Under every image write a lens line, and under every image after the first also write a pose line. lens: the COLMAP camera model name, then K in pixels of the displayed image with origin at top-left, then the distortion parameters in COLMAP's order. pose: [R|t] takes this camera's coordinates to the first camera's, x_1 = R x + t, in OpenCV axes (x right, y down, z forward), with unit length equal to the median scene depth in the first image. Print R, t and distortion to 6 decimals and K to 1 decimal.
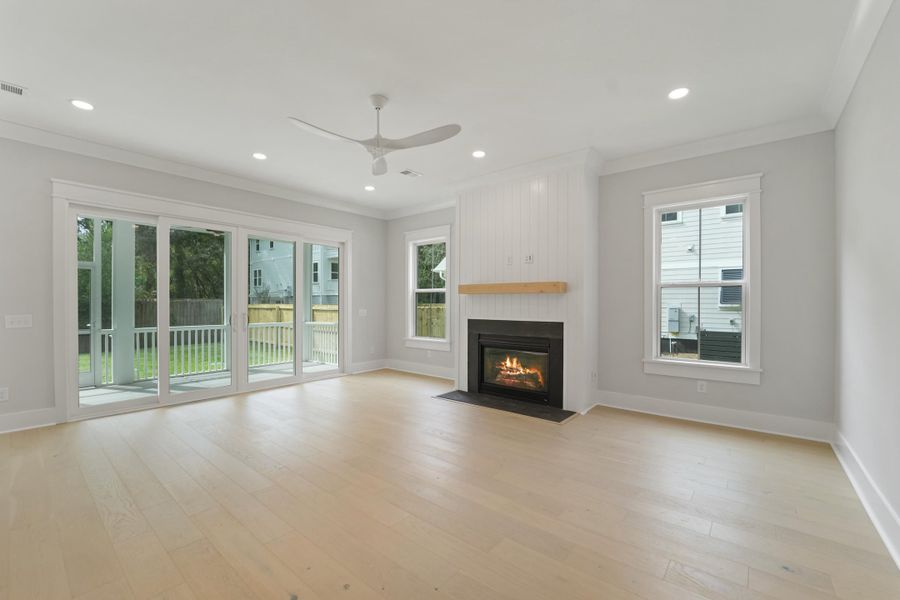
lens RADIAL K [[366.7, 0, 450.3], [0, 366.7, 298.3], [0, 0, 1]] dist [-0.020856, 0.000185]
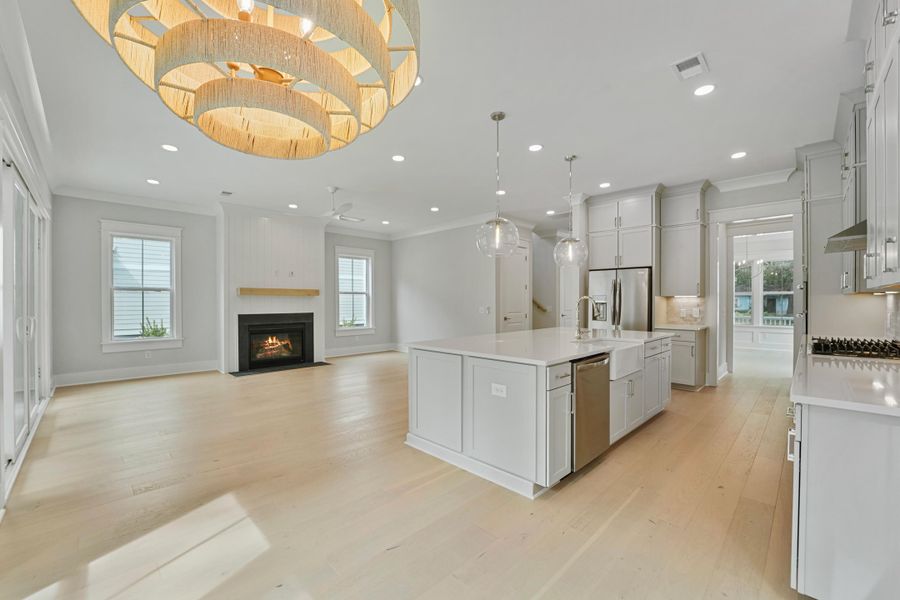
lens RADIAL K [[365.9, 0, 450.0], [0, 365.9, 300.0], [0, 0, 1]] dist [-0.014049, 0.000030]
pose [[0.119095, 0.007535, 0.992854, -1.302874], [-0.003264, 0.999969, -0.007198, 0.015503], [-0.992877, -0.002383, 0.119116, 0.144417]]
